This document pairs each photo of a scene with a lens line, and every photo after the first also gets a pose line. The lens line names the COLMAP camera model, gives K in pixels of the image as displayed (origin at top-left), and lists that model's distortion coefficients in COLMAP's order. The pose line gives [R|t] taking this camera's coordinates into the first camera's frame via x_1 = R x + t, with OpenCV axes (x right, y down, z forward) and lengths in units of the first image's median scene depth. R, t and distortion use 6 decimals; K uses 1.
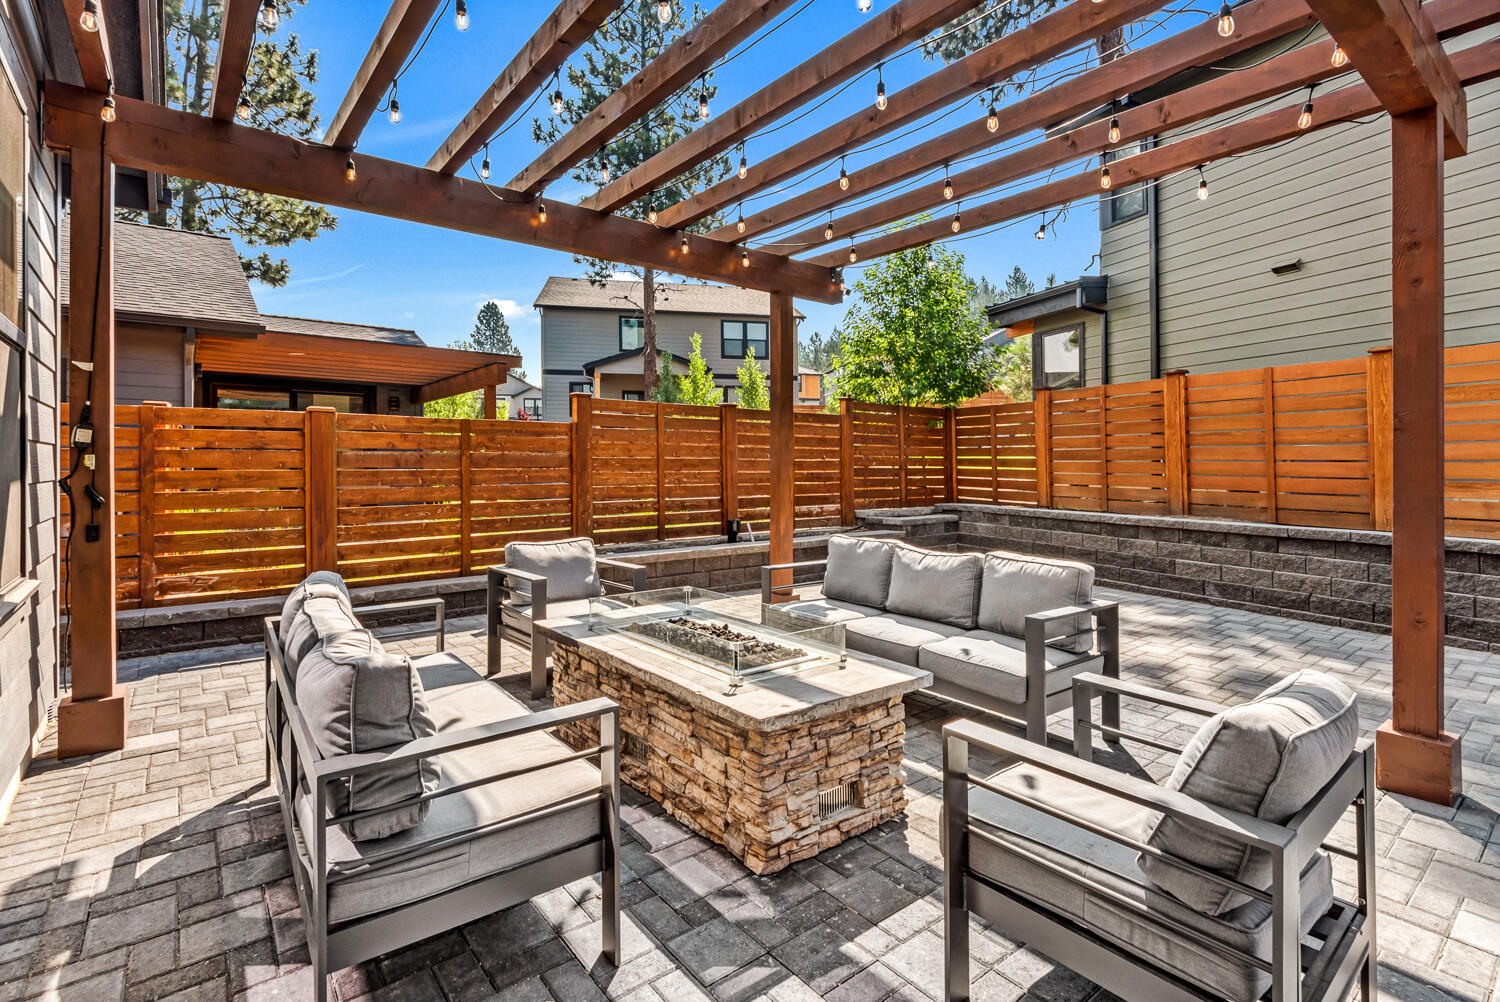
lens RADIAL K [[705.7, 0, 749.3], [0, 705.7, 462.6], [0, 0, 1]] dist [0.003283, 0.000253]
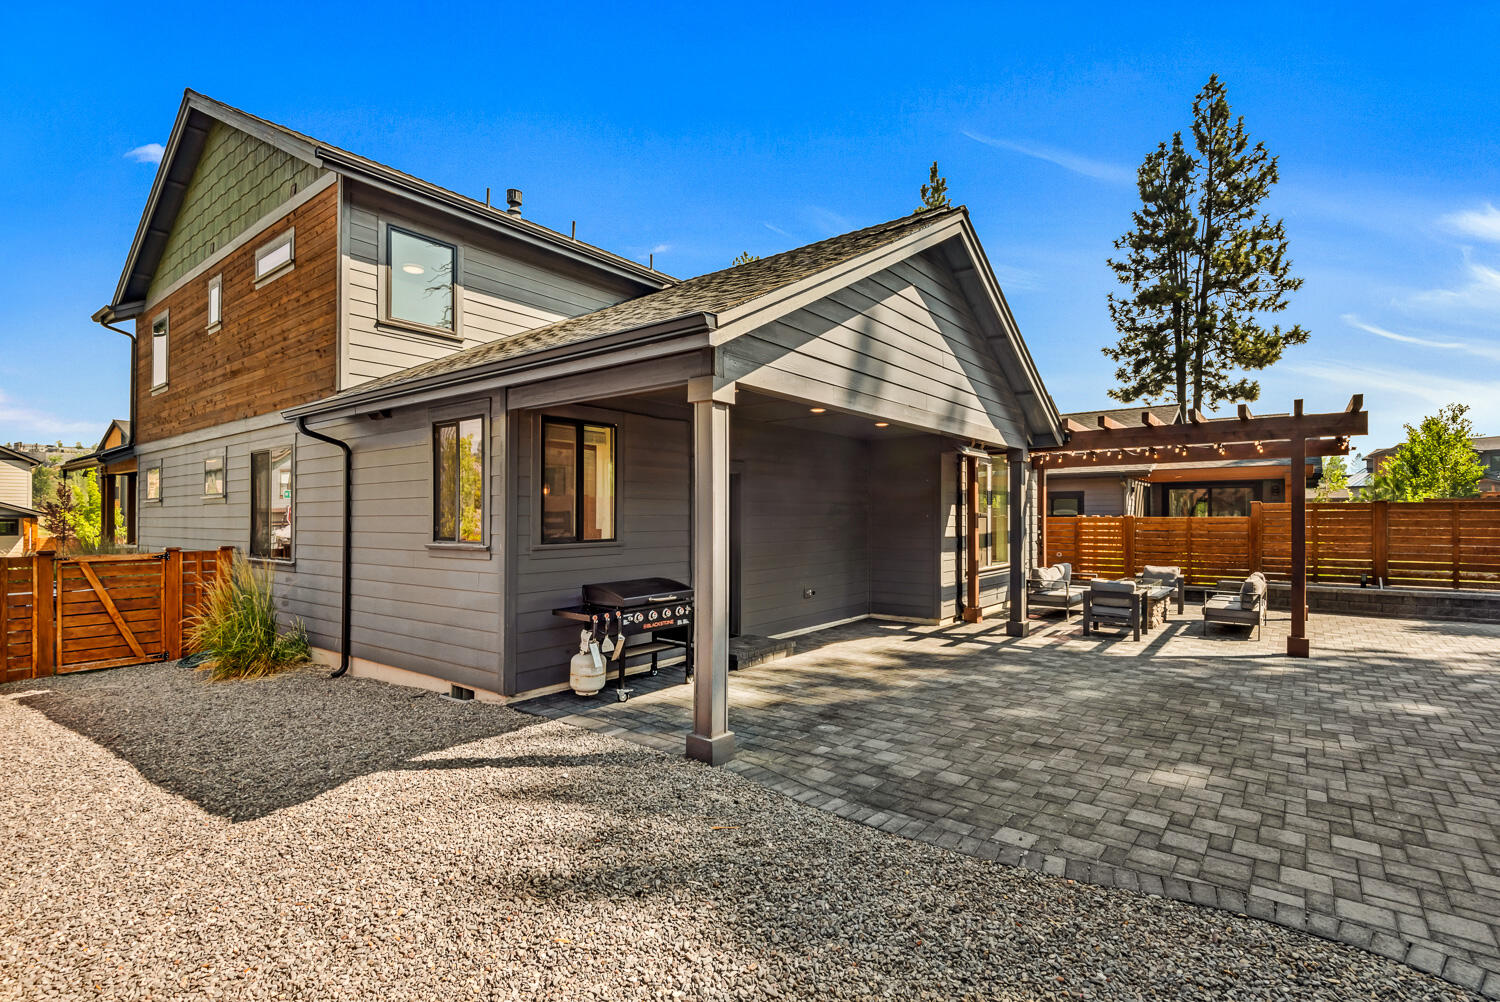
lens RADIAL K [[691.1, 0, 750.0], [0, 691.1, 501.0], [0, 0, 1]] dist [0.003028, 0.000221]
pose [[0.225461, -0.027503, -0.973864, 1.324983], [0.001853, 0.999612, -0.027801, -0.049070], [0.974250, 0.004464, 0.225424, -0.822041]]
